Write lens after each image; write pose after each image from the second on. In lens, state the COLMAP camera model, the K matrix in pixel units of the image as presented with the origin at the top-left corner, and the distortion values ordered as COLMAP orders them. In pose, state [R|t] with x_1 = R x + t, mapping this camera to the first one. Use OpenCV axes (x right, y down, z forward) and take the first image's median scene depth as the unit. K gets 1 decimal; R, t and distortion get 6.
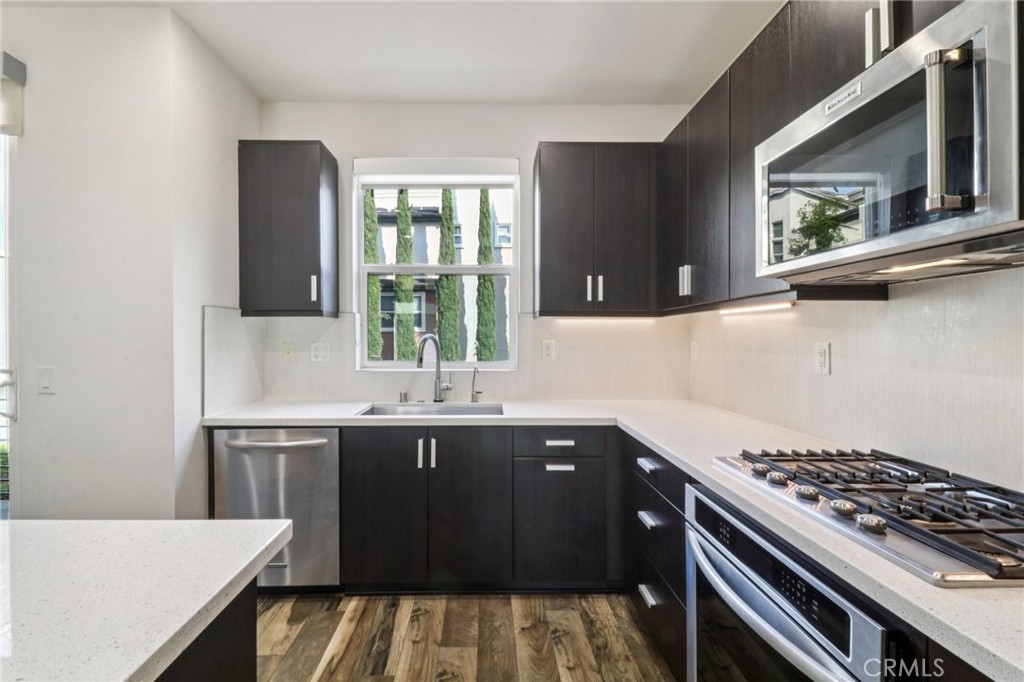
lens RADIAL K [[475.6, 0, 497.2], [0, 475.6, 338.1], [0, 0, 1]] dist [0.000906, -0.007857]
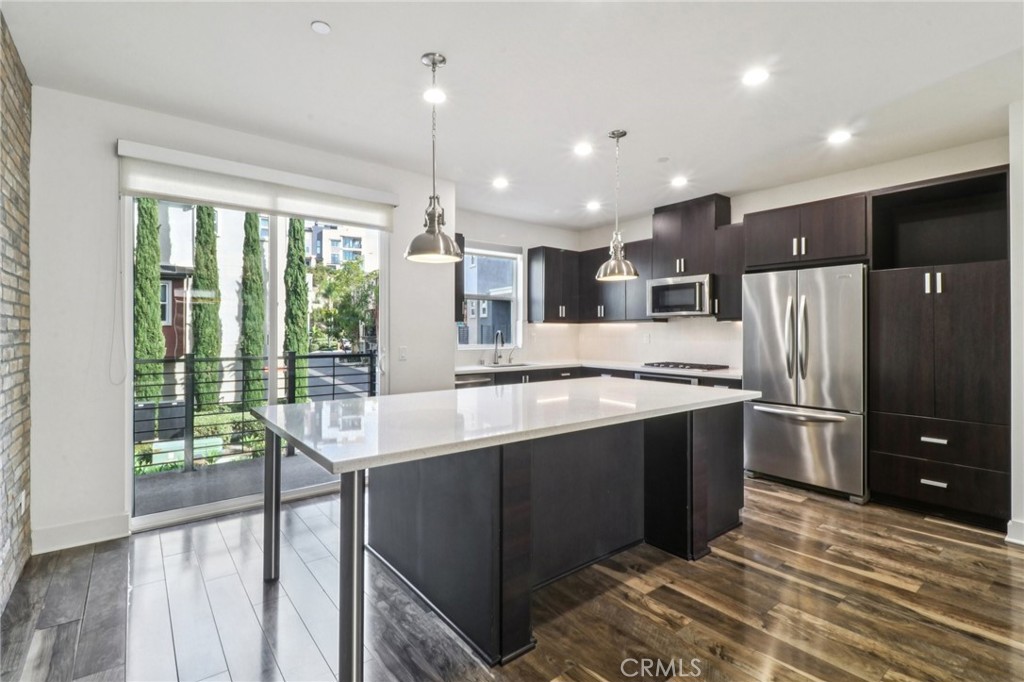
lens RADIAL K [[475.6, 0, 509.9], [0, 475.6, 332.0], [0, 0, 1]] dist [0.000906, -0.007857]
pose [[0.794387, -0.003230, 0.607403, -1.436004], [0.002789, 0.999995, 0.001669, -0.007545], [-0.607405, 0.000368, 0.794392, -0.719109]]
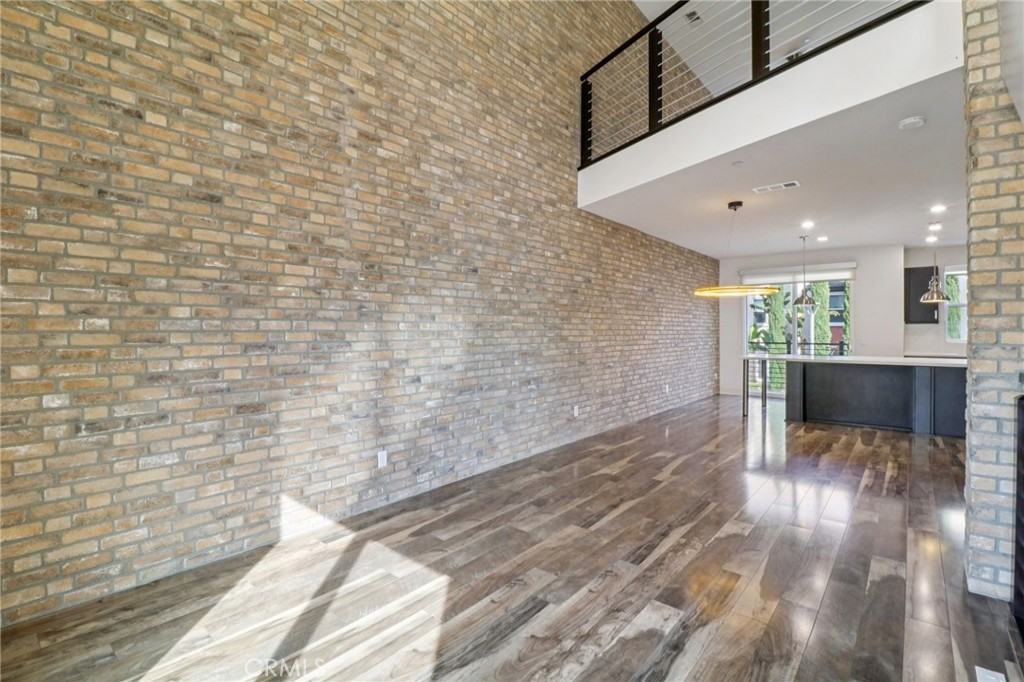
lens RADIAL K [[475.6, 0, 495.7], [0, 475.6, 336.1], [0, 0, 1]] dist [0.000906, -0.007857]
pose [[0.736654, 0.002541, -0.676265, -0.427019], [0.002731, 0.999974, 0.006731, 0.004975], [0.676264, -0.006805, 0.736628, -3.159345]]
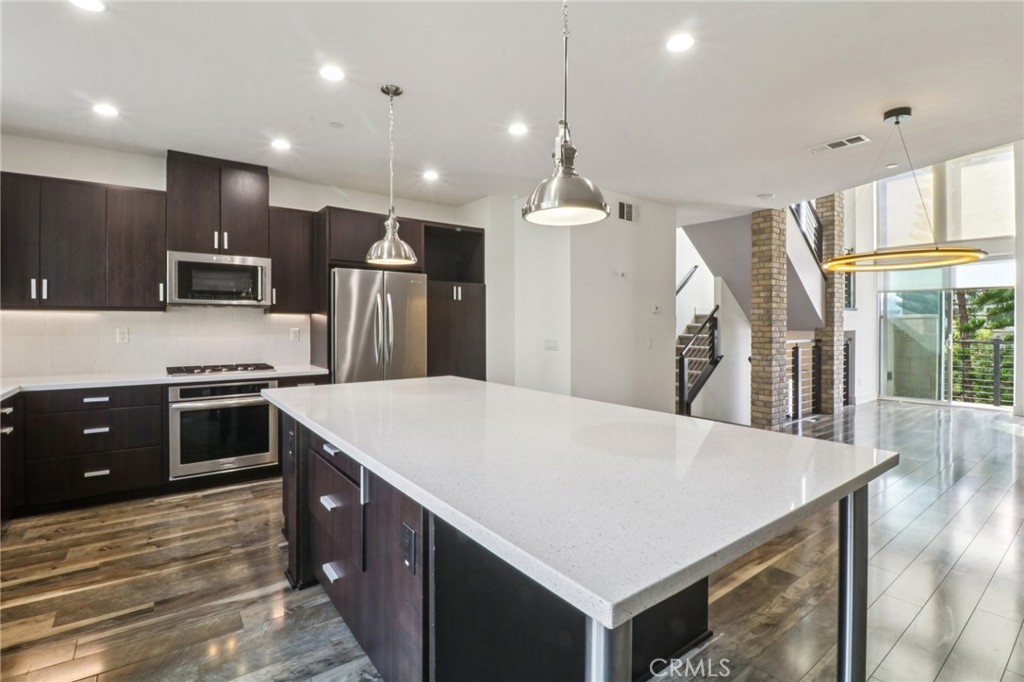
lens RADIAL K [[475.6, 0, 498.6], [0, 475.6, 328.4], [0, 0, 1]] dist [0.000906, -0.007857]
pose [[-0.578204, -0.006142, 0.815869, -1.450194], [0.001603, 0.999961, 0.008664, -0.005855], [-0.815890, 0.006318, -0.578172, 0.584058]]
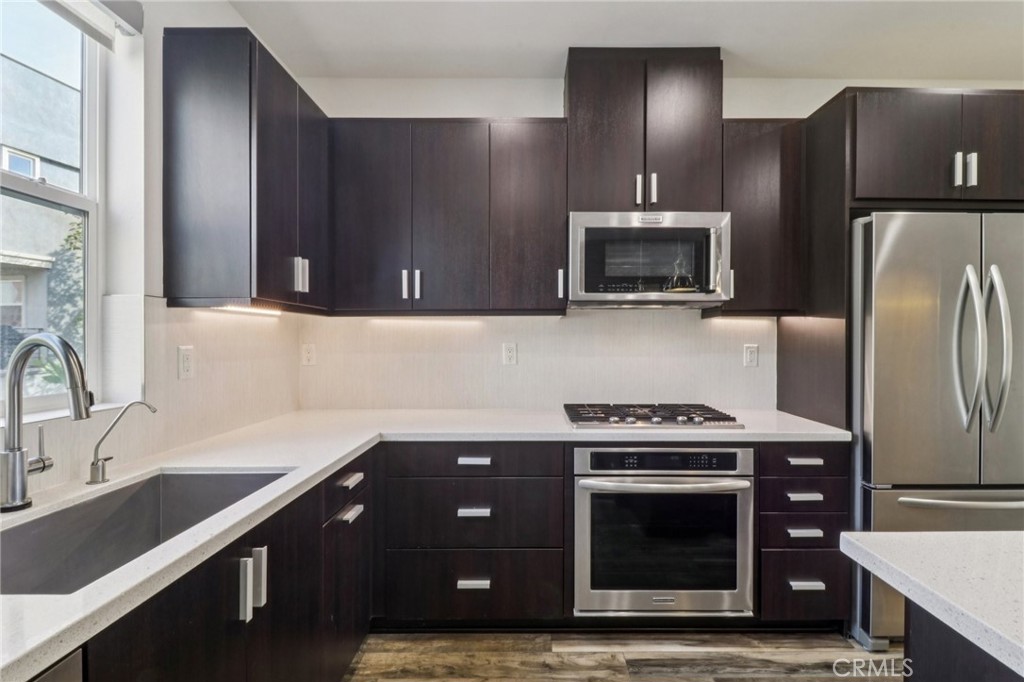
lens RADIAL K [[475.6, 0, 529.3], [0, 475.6, 343.4], [0, 0, 1]] dist [0.000906, -0.007857]
pose [[0.008991, -0.011311, 0.999896, -0.539762], [0.001130, 0.999935, 0.011302, -0.004727], [-0.999959, 0.001028, 0.009004, 0.635259]]
